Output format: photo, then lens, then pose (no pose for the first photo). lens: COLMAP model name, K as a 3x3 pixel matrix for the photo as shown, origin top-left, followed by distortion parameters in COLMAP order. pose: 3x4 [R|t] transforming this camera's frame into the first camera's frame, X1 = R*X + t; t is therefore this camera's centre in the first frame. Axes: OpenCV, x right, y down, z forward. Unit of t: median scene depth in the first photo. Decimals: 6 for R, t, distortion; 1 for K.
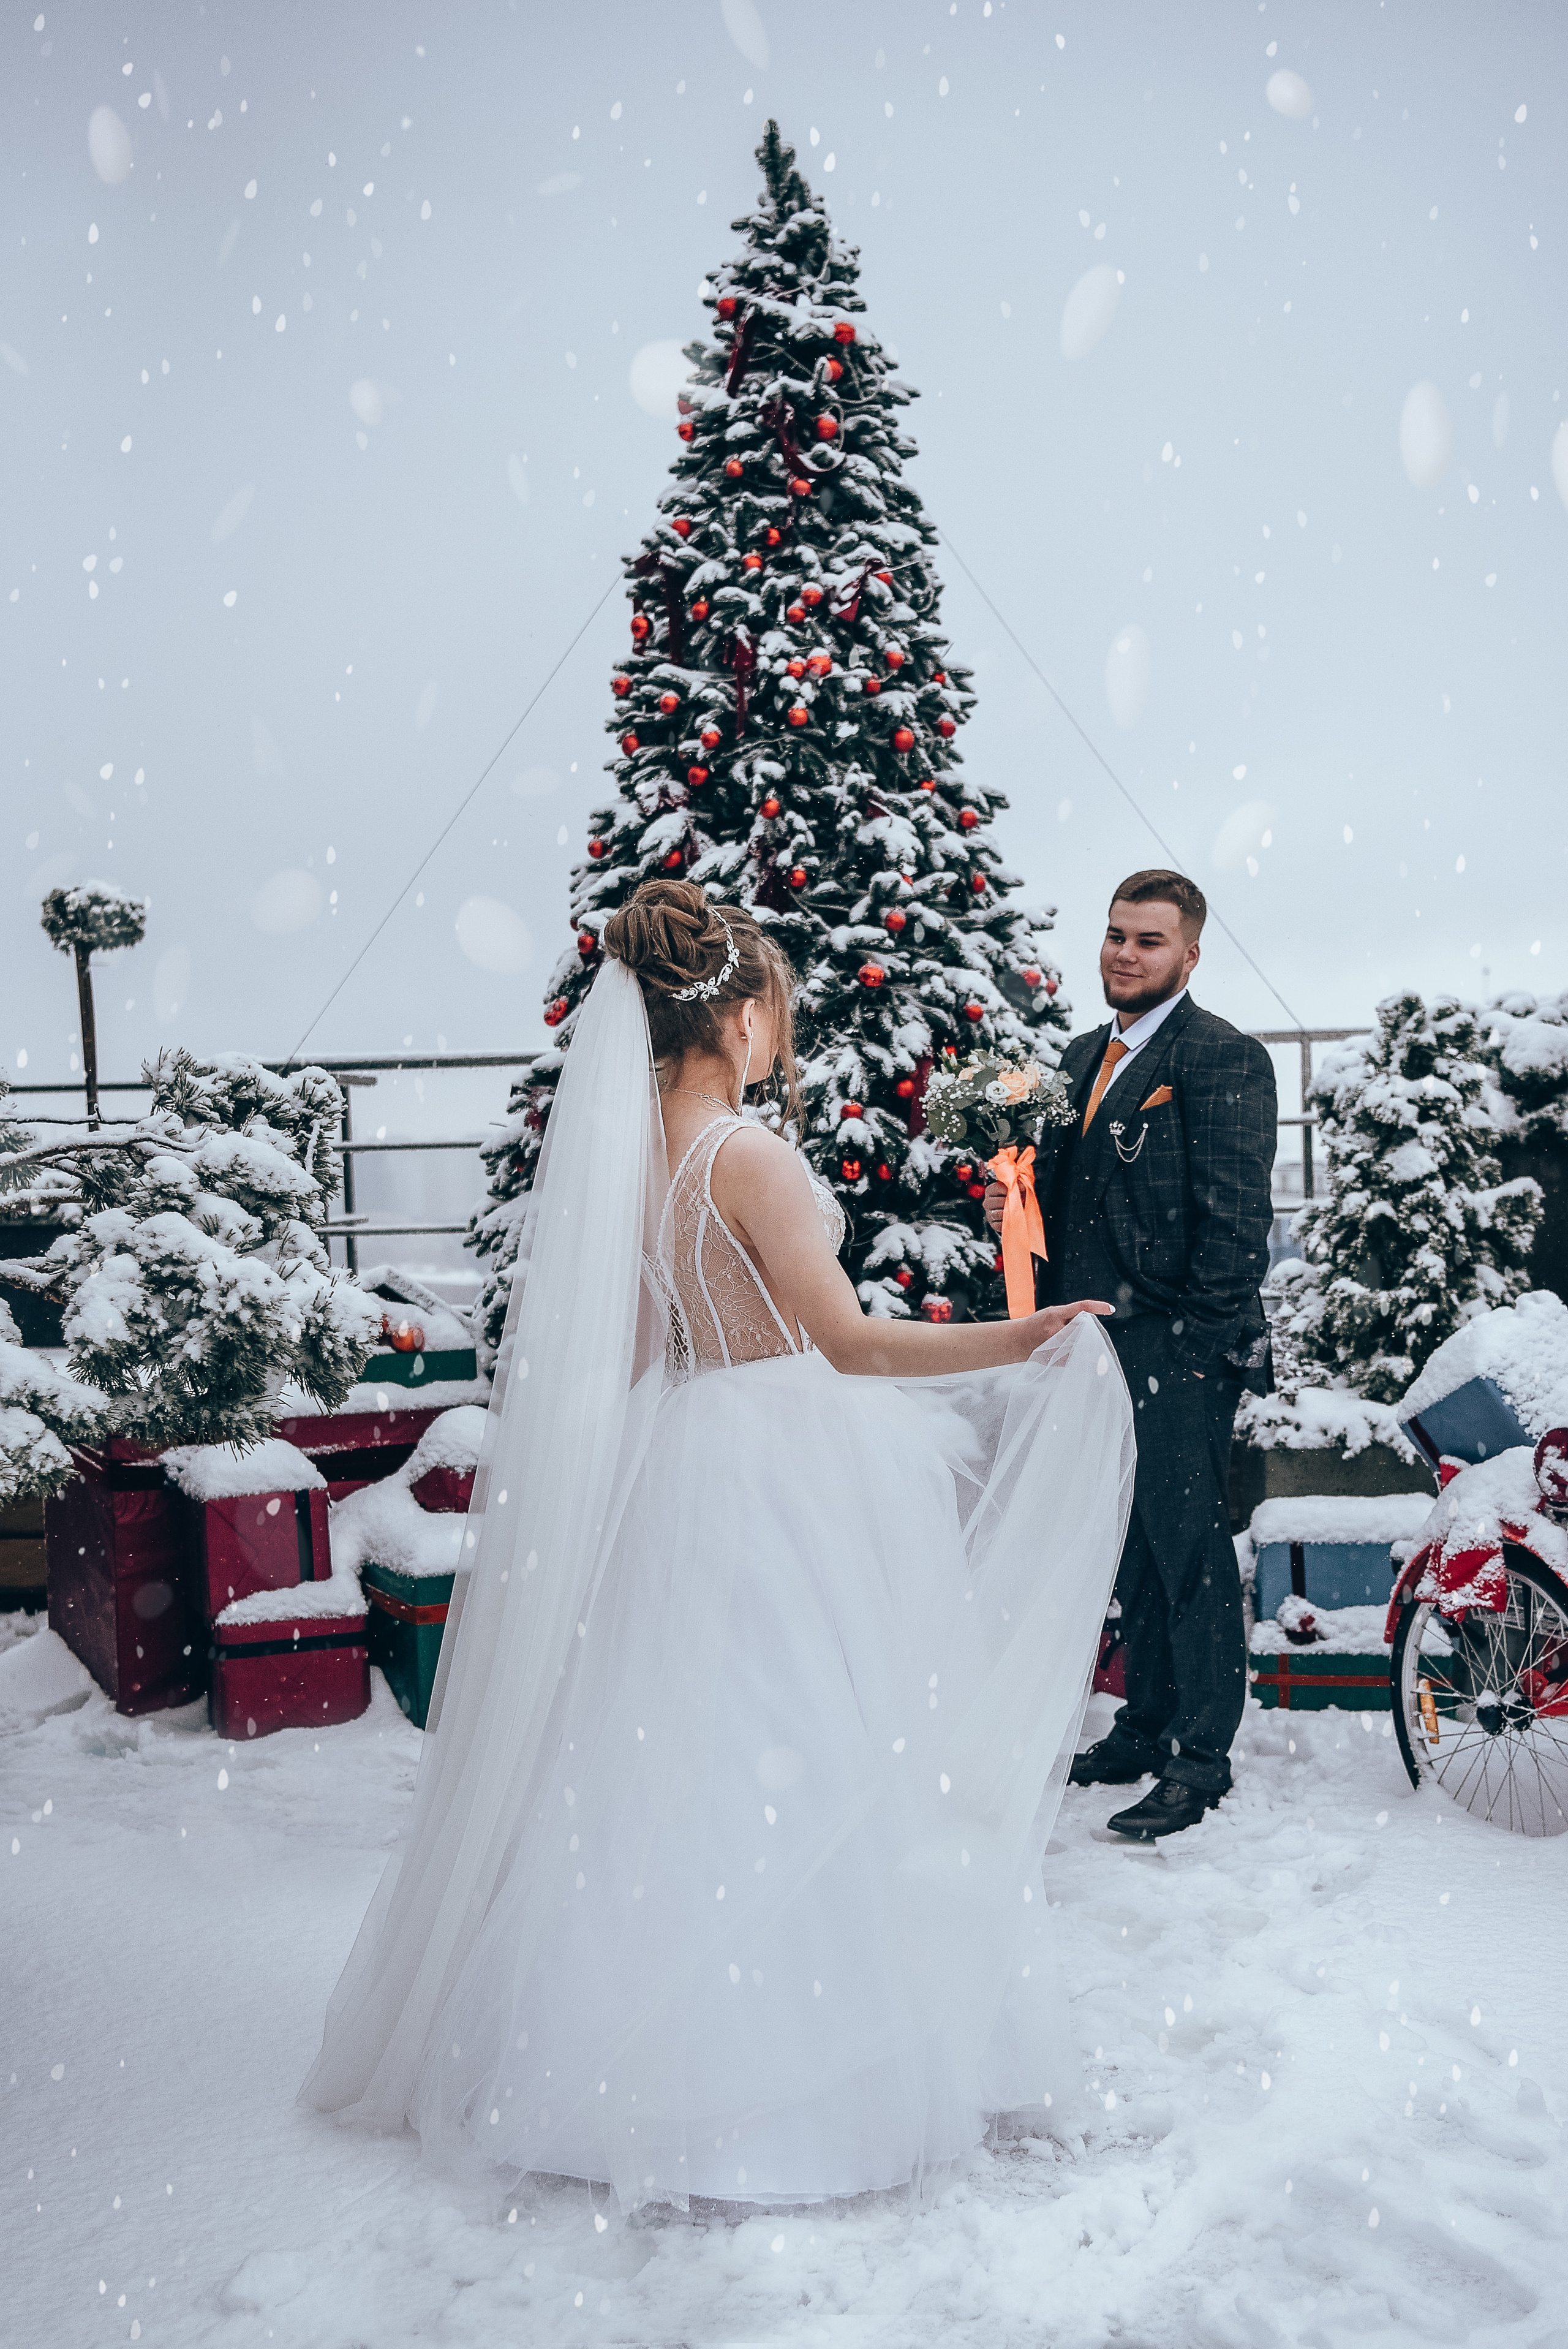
lens RADIAL K [[2673.2, 0, 820.2], [0, 2673.2, 1290.1], [0, 0, 1]] dist [0.037497, 0.000000]
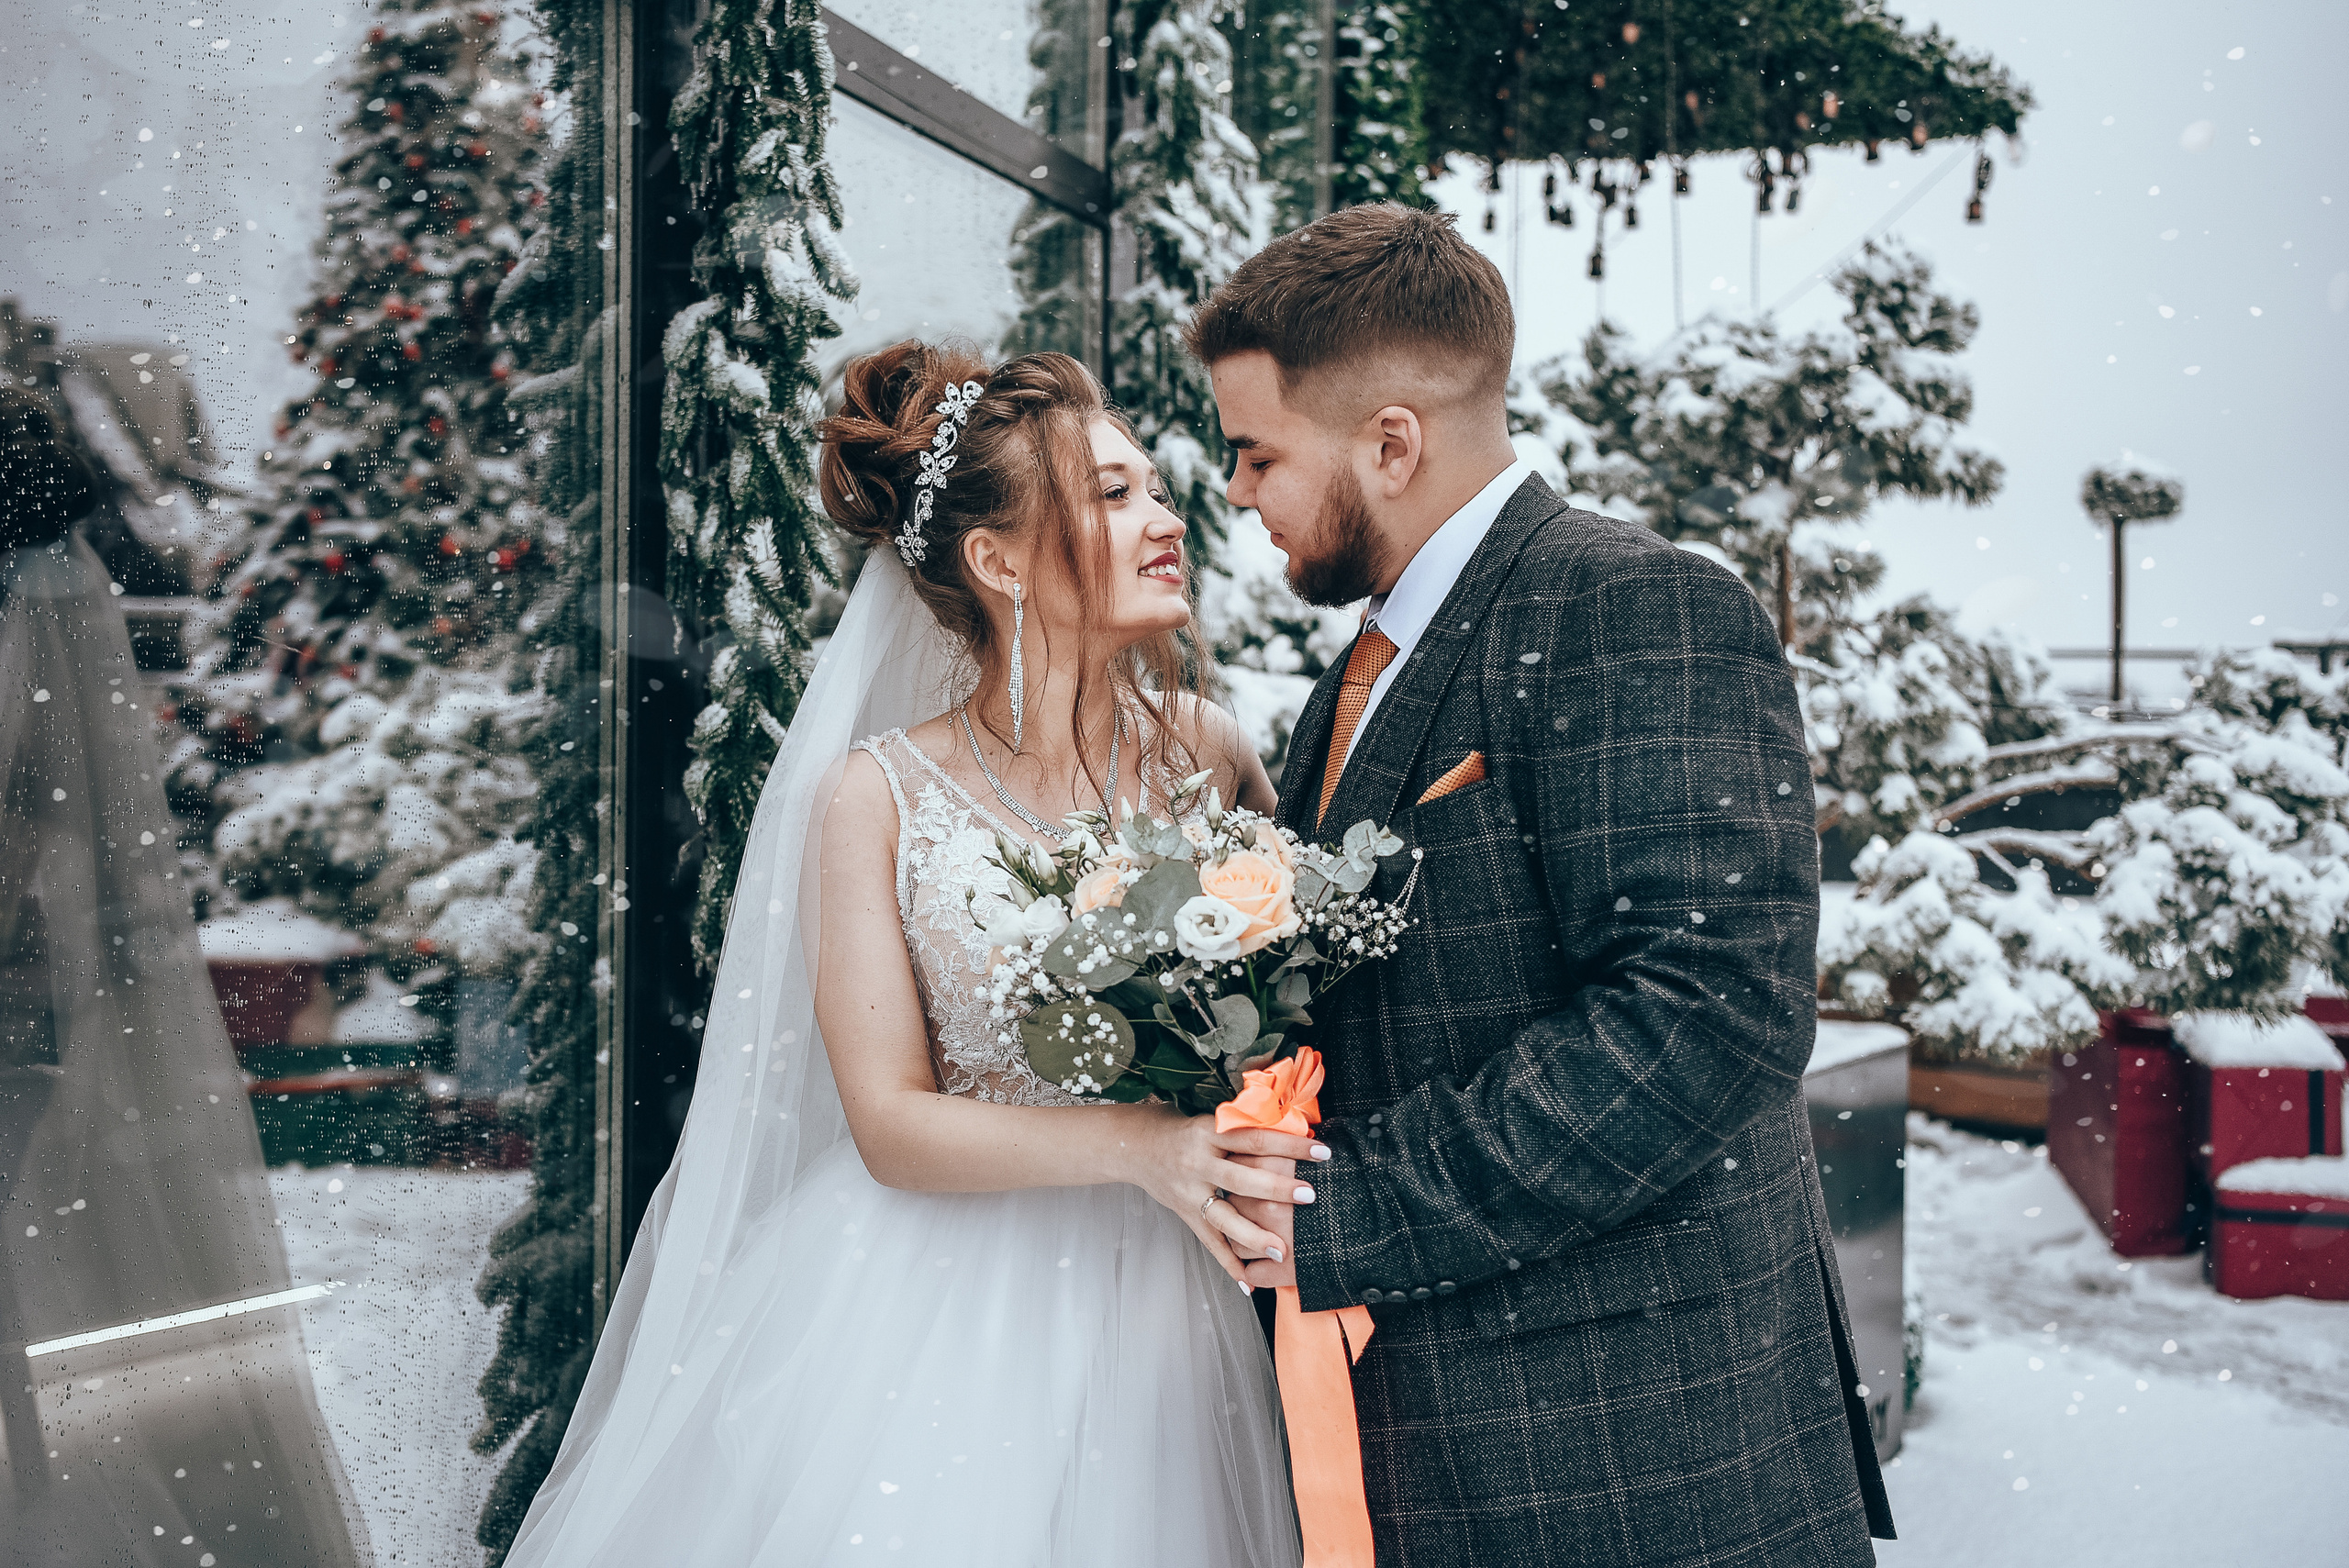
lens RADIAL K [[2595.5, 0, 1112.3], [0, 2595.5, 752.6], [0, 0, 1]] dist [0.074315, 0.000000]
pose [[0.811305, 0.055995, -0.581936, 0.019450], [-0.070443, 0.997513, -0.002225, -0.017122], [0.580364, 0.042799, 0.813232, -0.134622]]
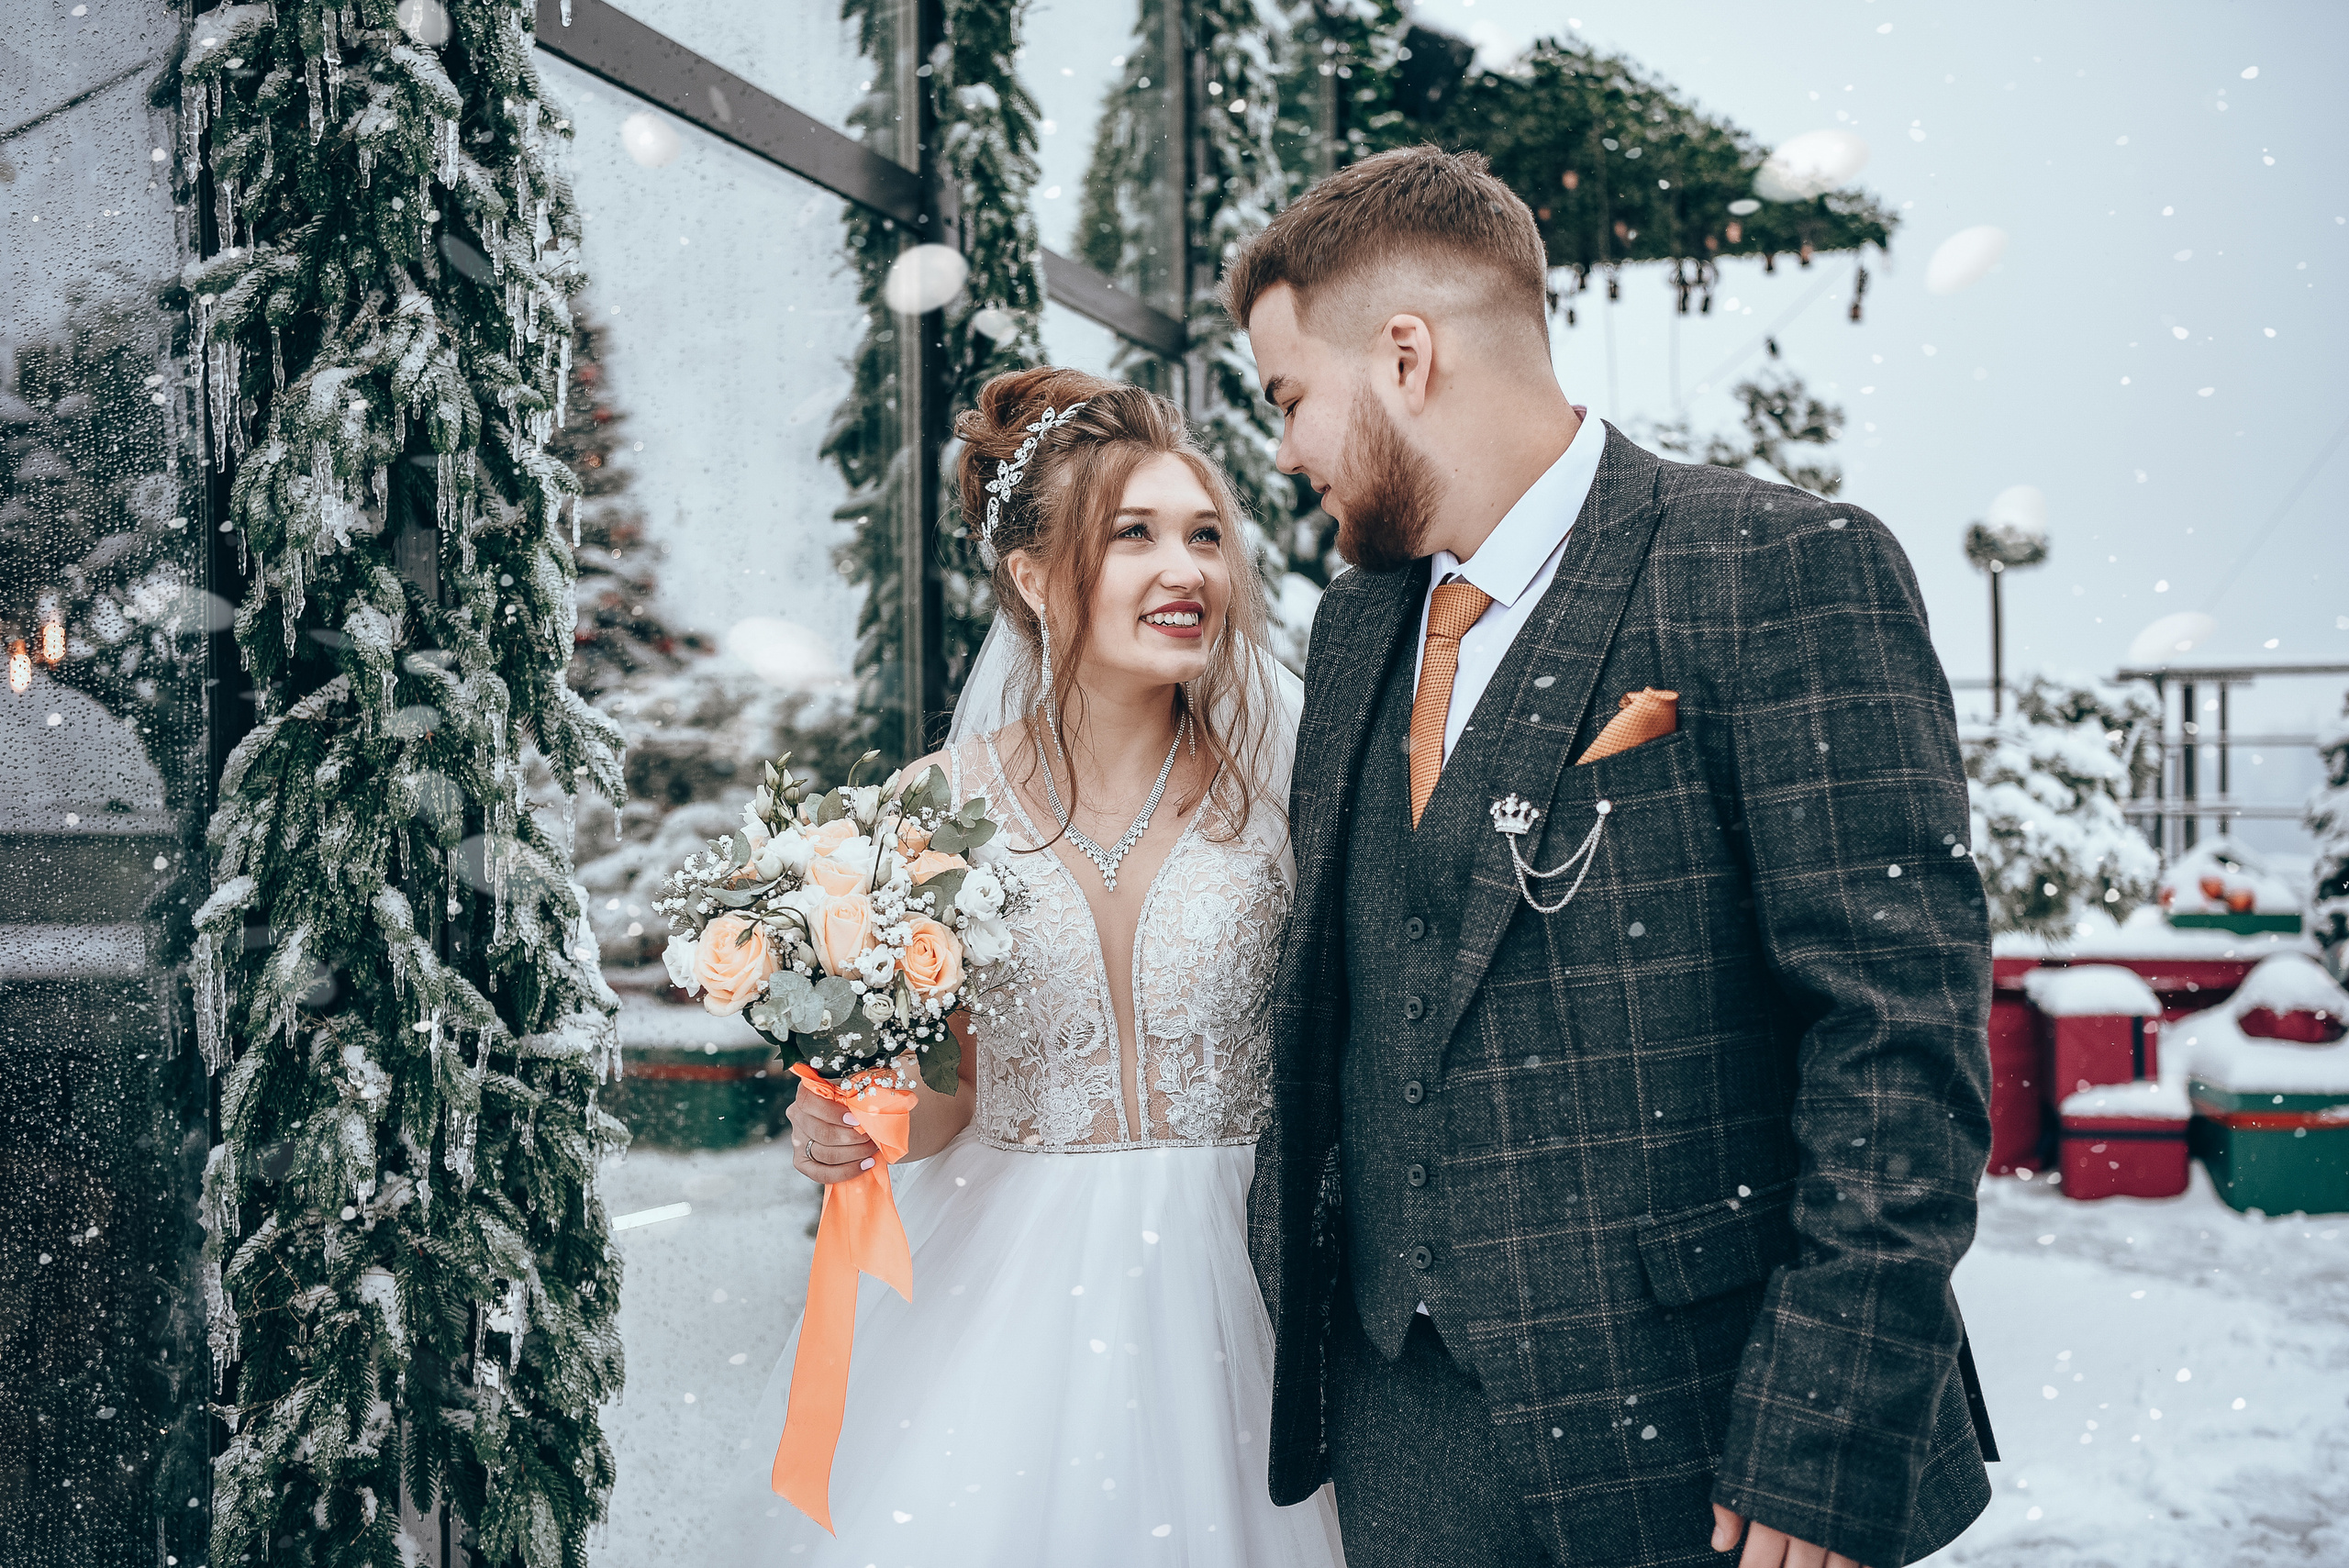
lens RADIAL K [[2724.1, 0, 1171.9], [0, 2724.1, 804.2], [0, 0, 1]] dist [0.080064, 0.000000]
pose [[0.841467, 0.036279, -0.539089, 0.180409], [-0.049799, 0.998704, -0.010523, 0.019179], [0.538009, 0.035701, 0.842183, -0.510327]]
